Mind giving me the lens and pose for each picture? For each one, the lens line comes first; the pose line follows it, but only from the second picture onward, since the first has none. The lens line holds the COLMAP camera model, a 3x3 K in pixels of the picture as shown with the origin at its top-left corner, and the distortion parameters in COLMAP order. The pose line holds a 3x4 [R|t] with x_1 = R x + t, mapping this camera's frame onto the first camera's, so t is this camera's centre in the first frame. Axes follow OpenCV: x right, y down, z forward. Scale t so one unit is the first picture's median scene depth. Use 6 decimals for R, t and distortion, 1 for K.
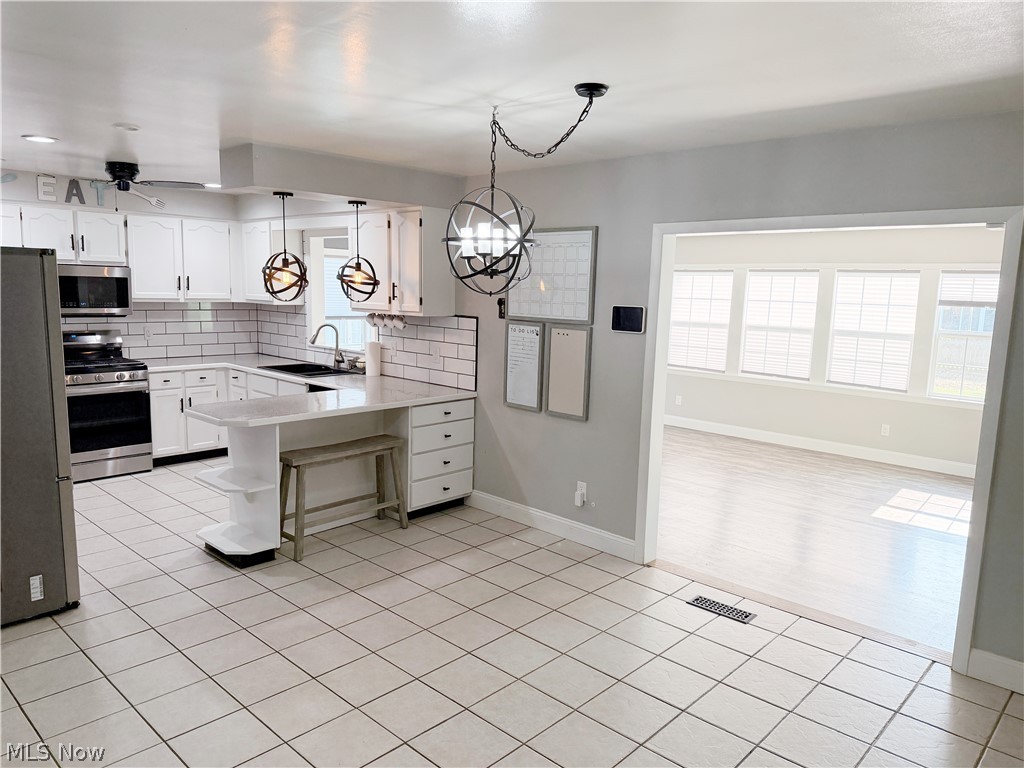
lens RADIAL K [[718.8, 0, 513.0], [0, 718.8, 390.2], [0, 0, 1]] dist [0.024085, -0.001001]
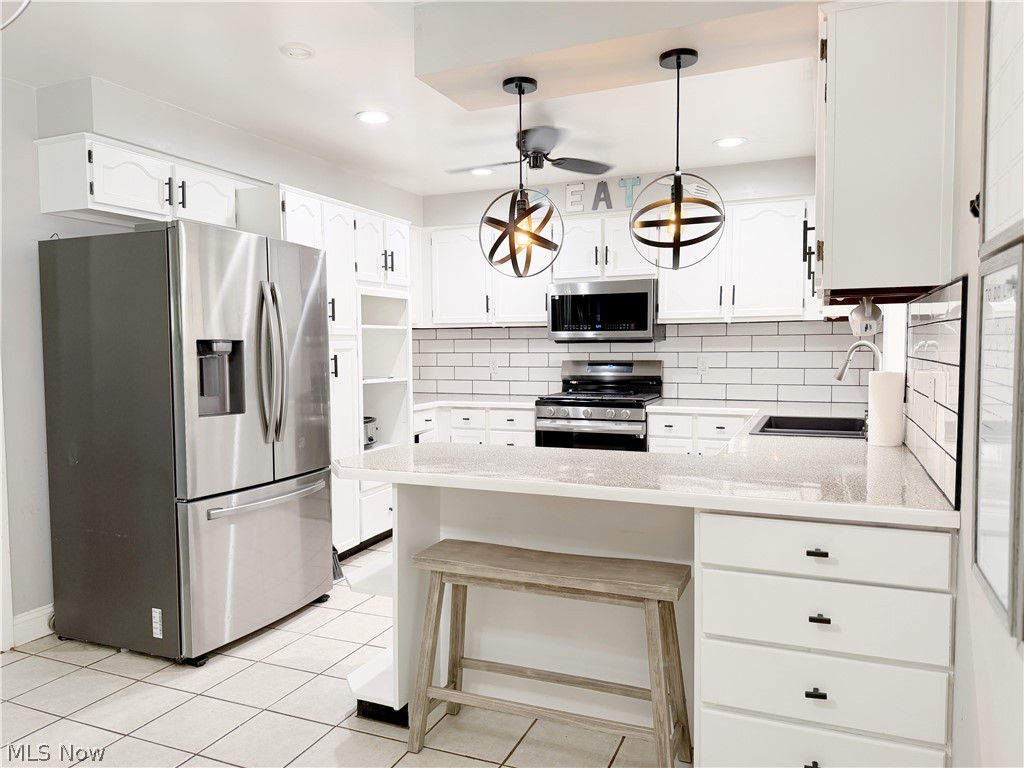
lens RADIAL K [[718.8, 0, 514.2], [0, 718.8, 385.7], [0, 0, 1]] dist [0.024085, -0.001001]
pose [[0.347897, 0.023371, -0.937242, 0.163380], [-0.120960, 0.992453, -0.020151, -0.021195], [0.929697, 0.120379, 0.348098, 0.634917]]
